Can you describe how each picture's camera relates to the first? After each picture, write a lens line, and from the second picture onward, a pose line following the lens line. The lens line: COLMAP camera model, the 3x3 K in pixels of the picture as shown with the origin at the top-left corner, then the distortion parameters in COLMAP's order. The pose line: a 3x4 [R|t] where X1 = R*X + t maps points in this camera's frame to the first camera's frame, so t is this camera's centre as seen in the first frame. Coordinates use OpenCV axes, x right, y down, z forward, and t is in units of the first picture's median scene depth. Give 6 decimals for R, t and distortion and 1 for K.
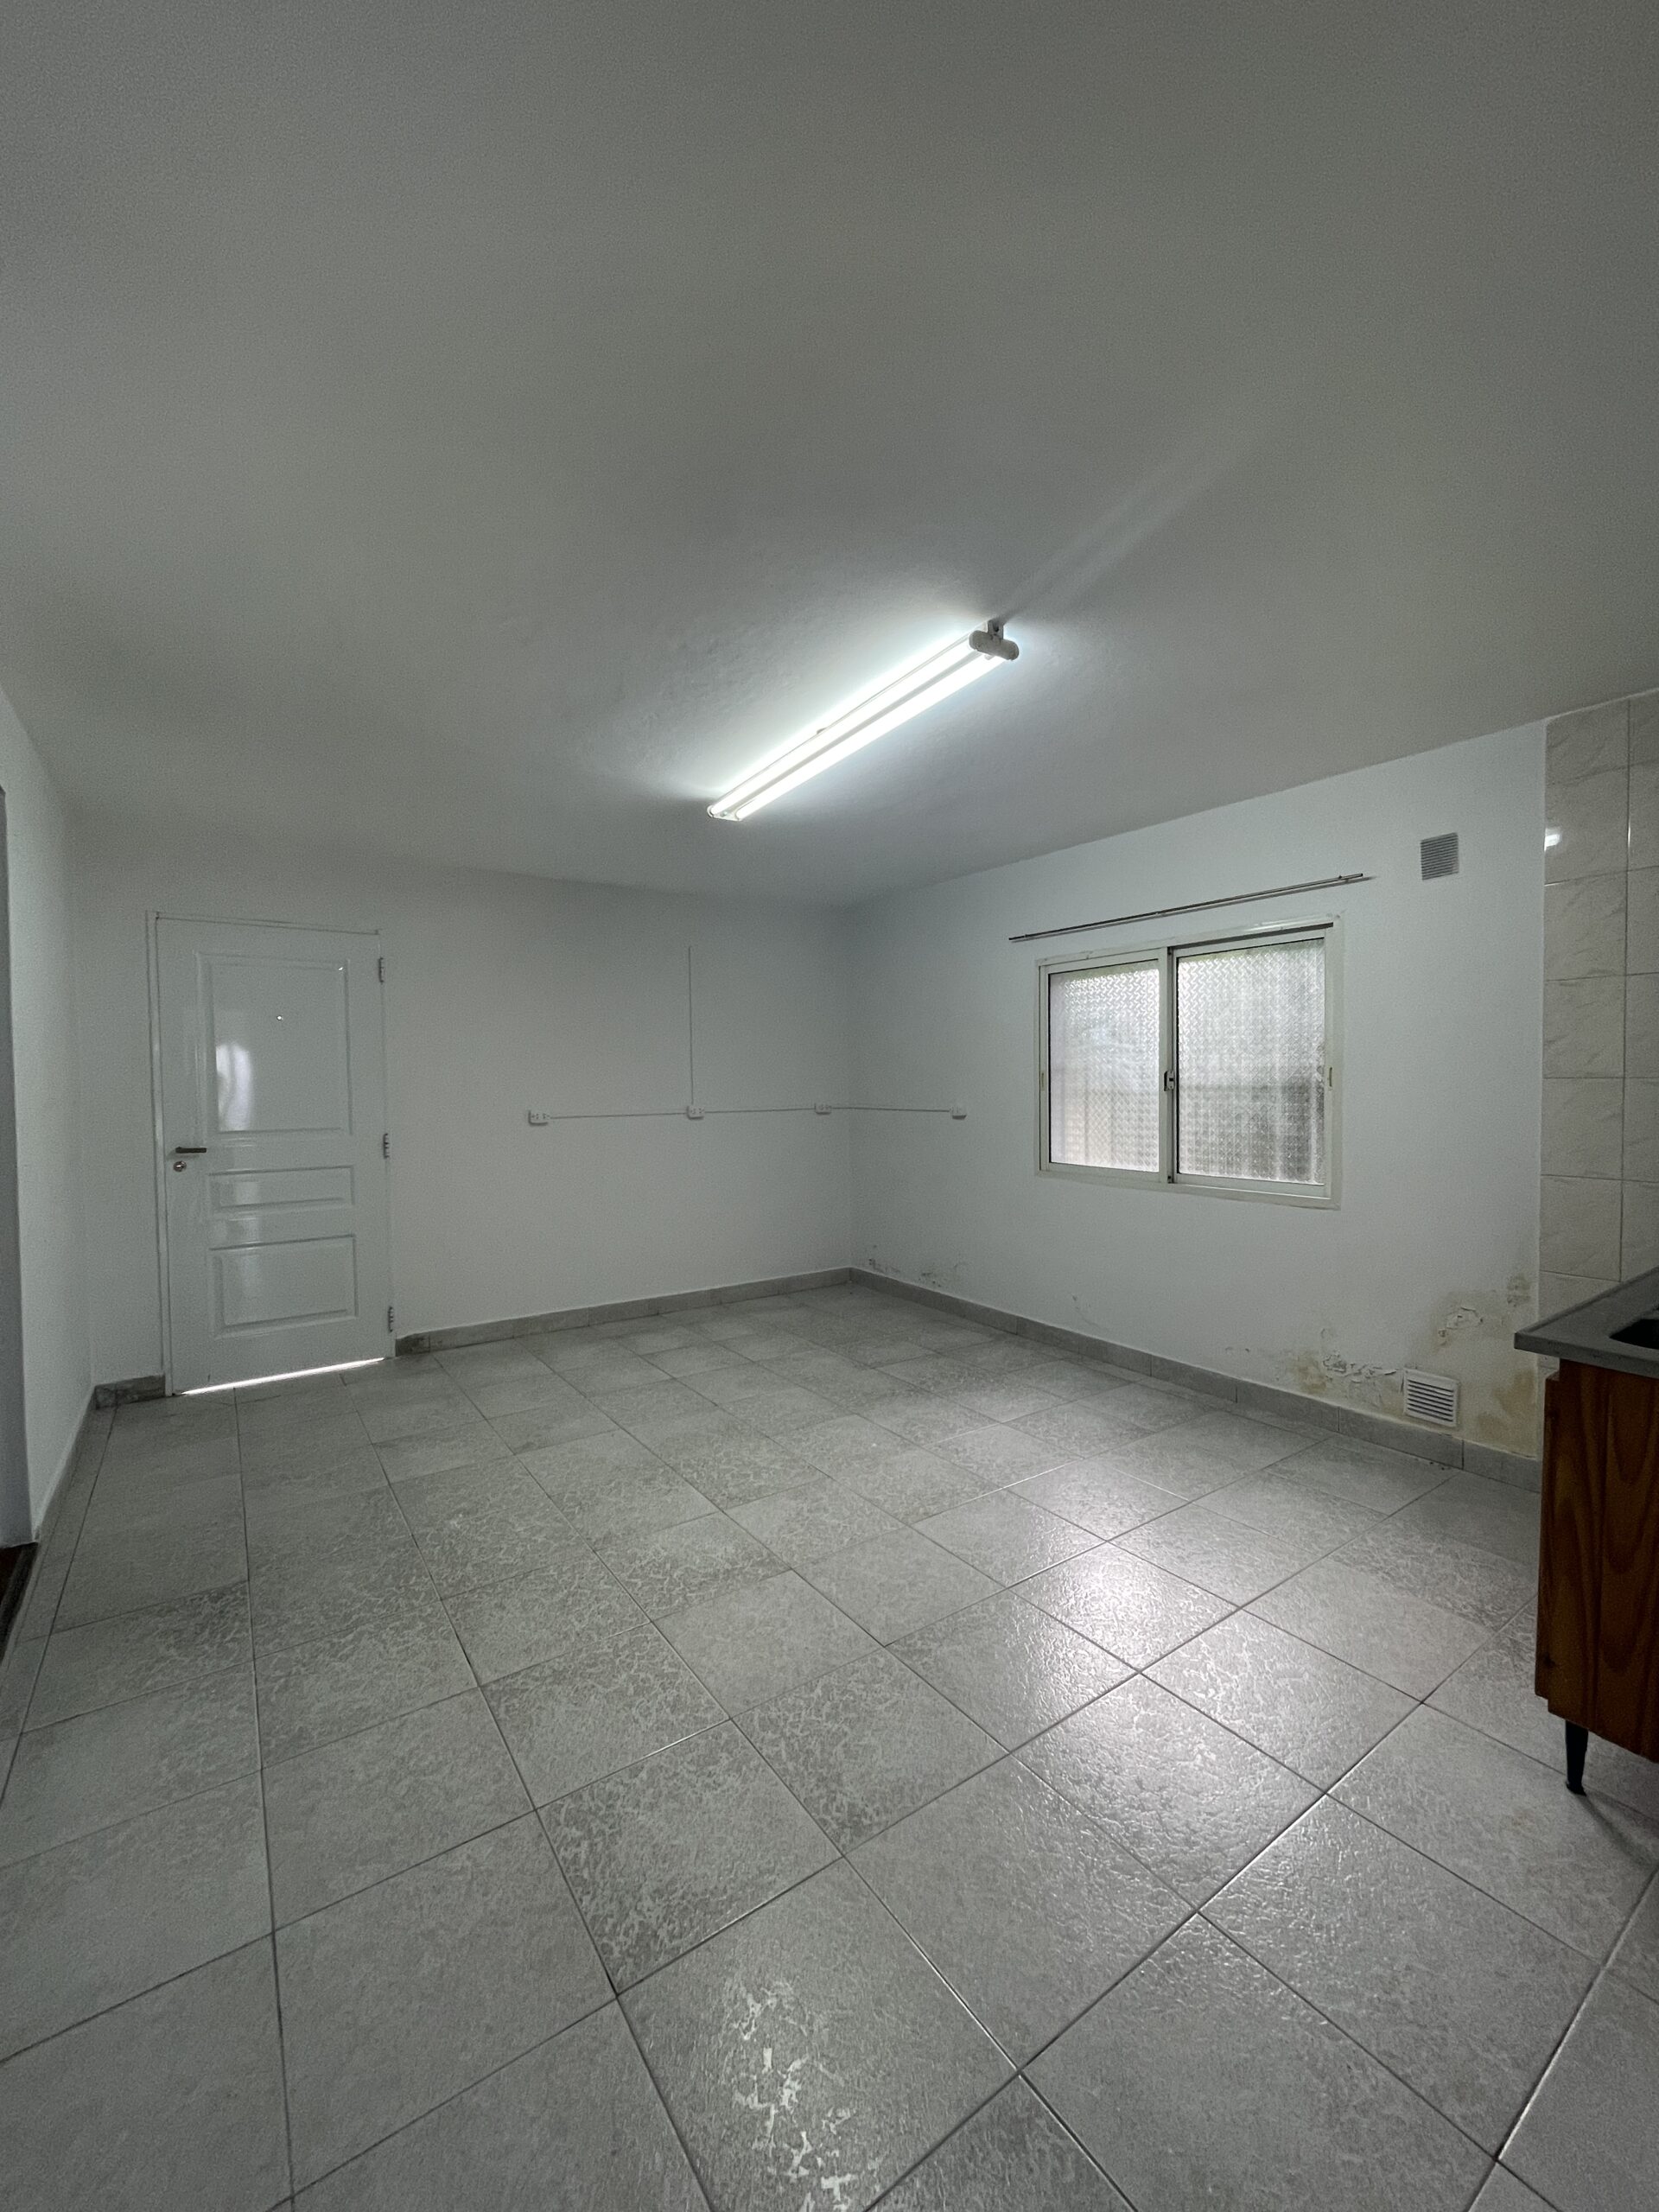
lens RADIAL K [[889.5, 0, 831.1], [0, 889.5, 1106.4], [0, 0, 1]] dist [-0.001094, 0.000040]
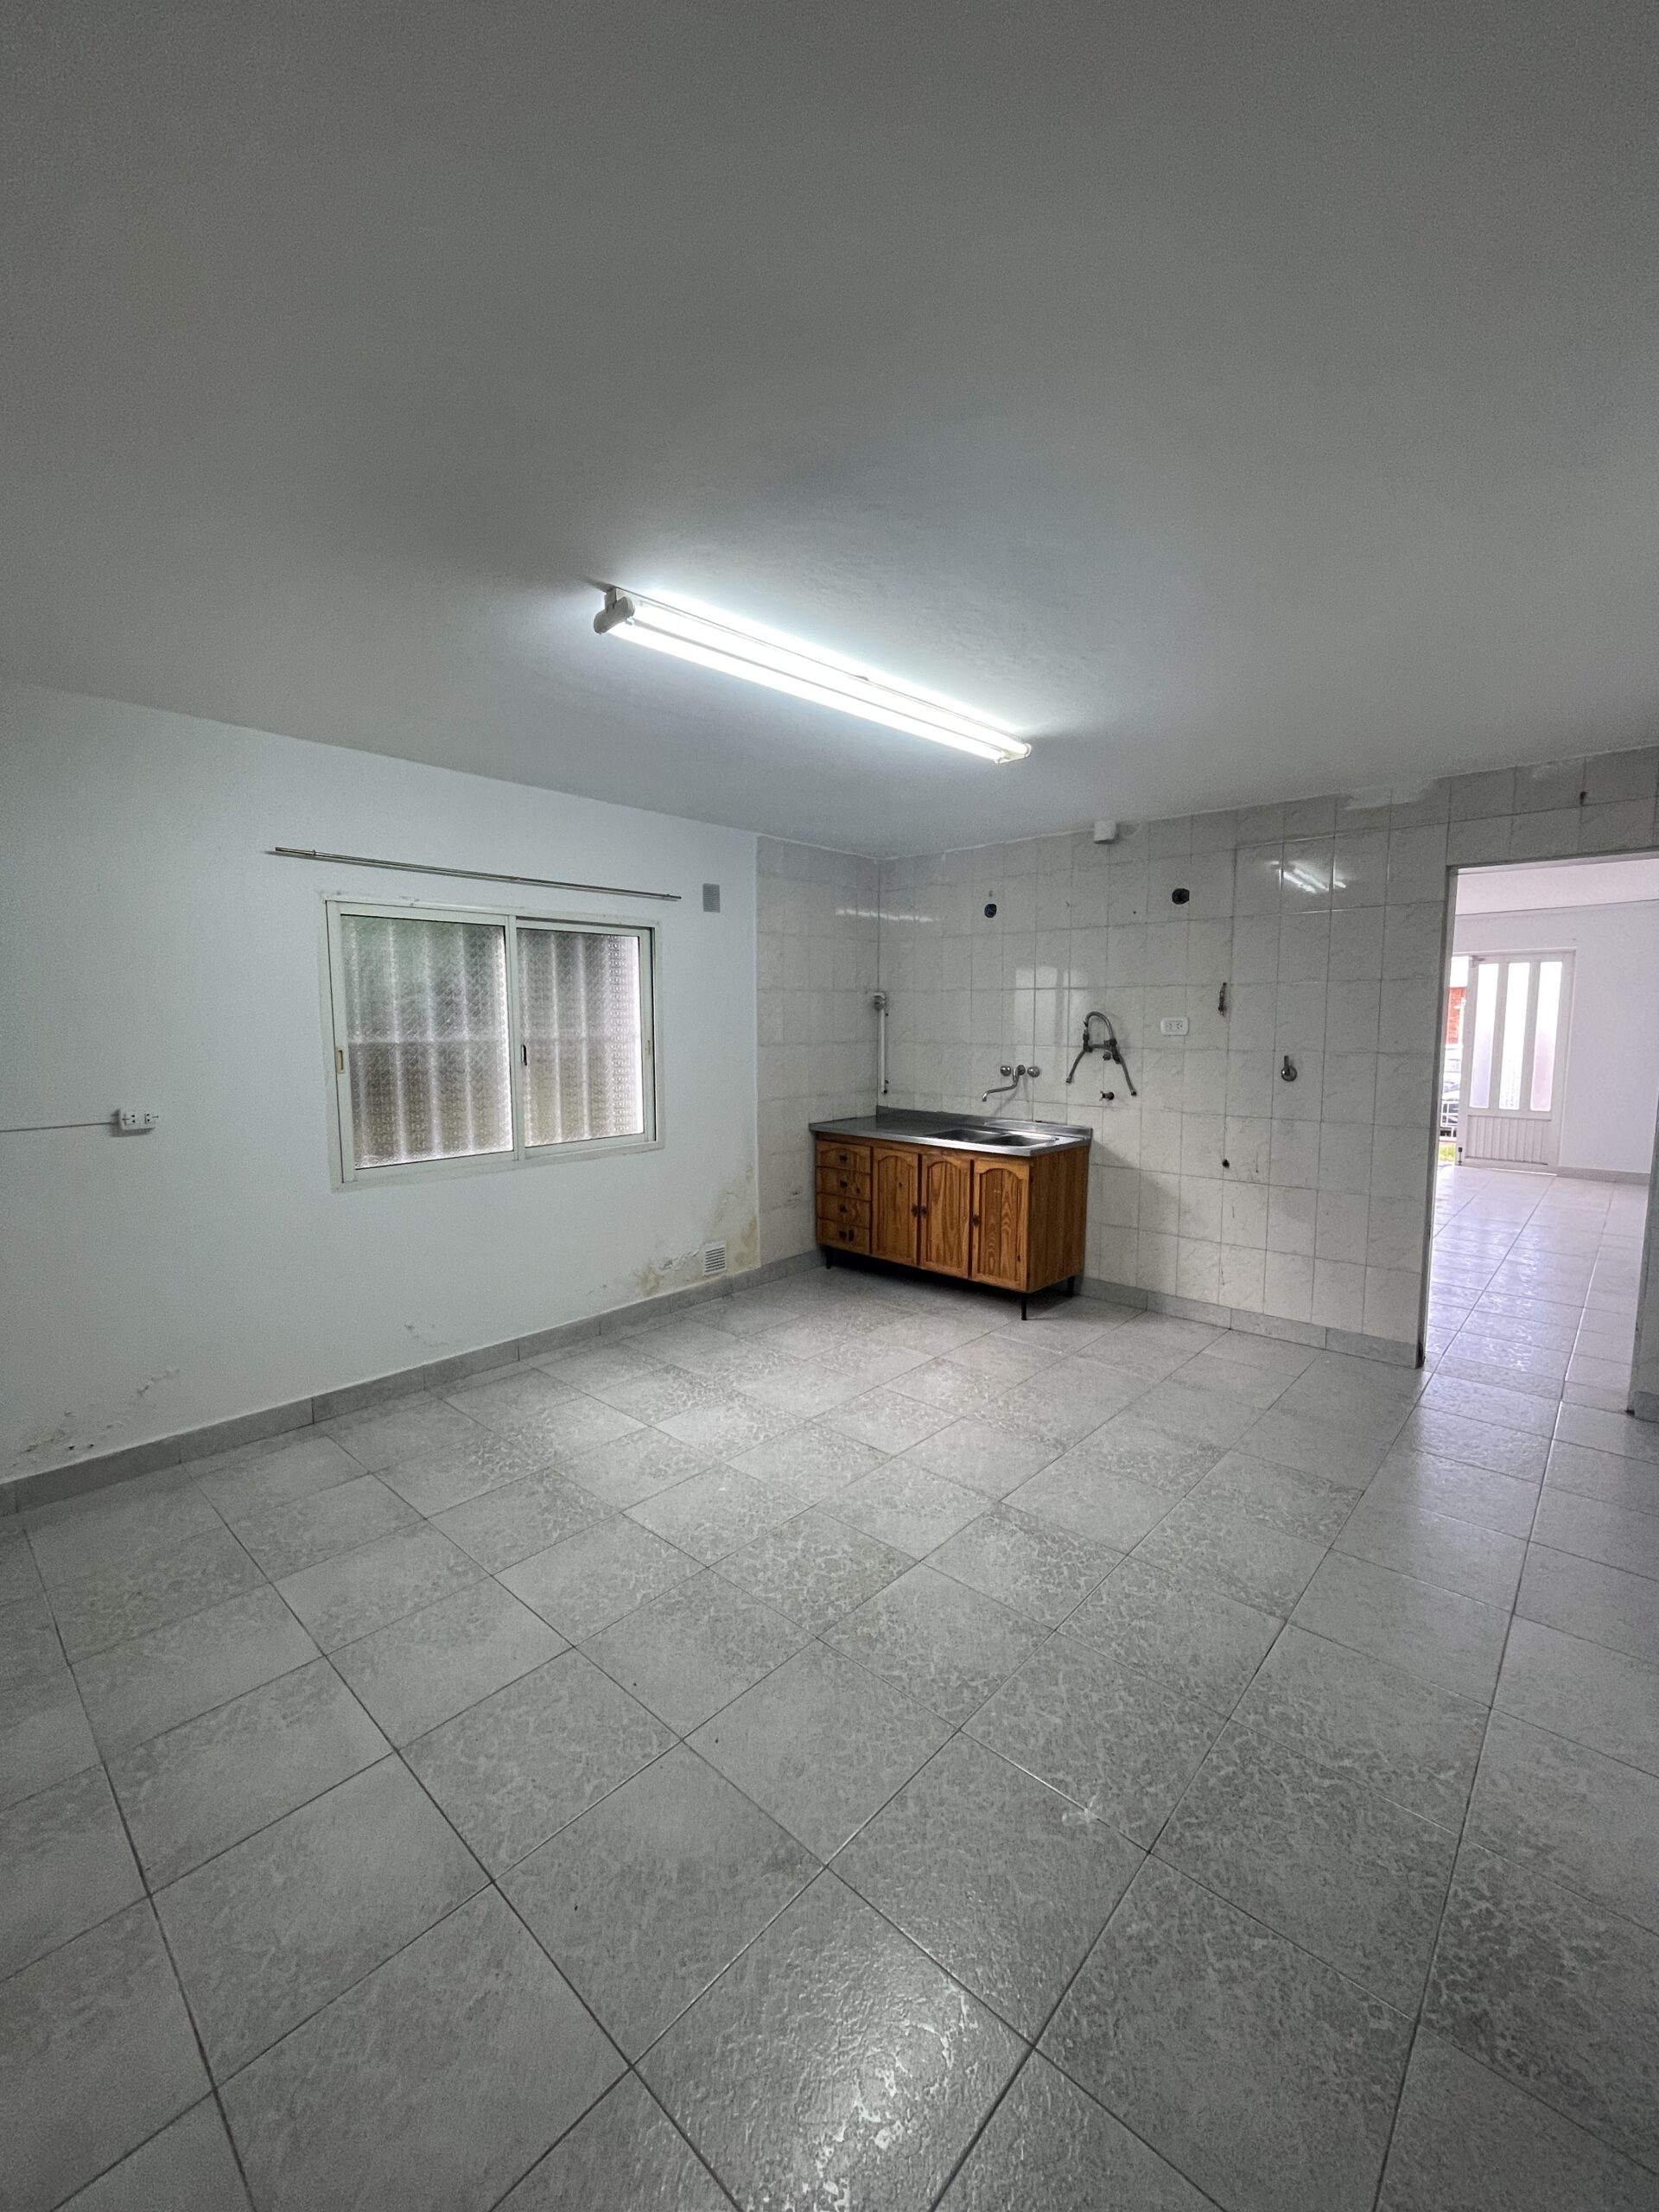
lens RADIAL K [[889.5, 0, 829.7], [0, 889.5, 1107.4], [0, 0, 1]] dist [-0.001094, 0.000040]
pose [[-0.218889, -0.091798, 0.971422, -0.818056], [0.033190, 0.994288, 0.101438, -0.075470], [-0.975185, 0.054445, -0.214592, 1.115598]]
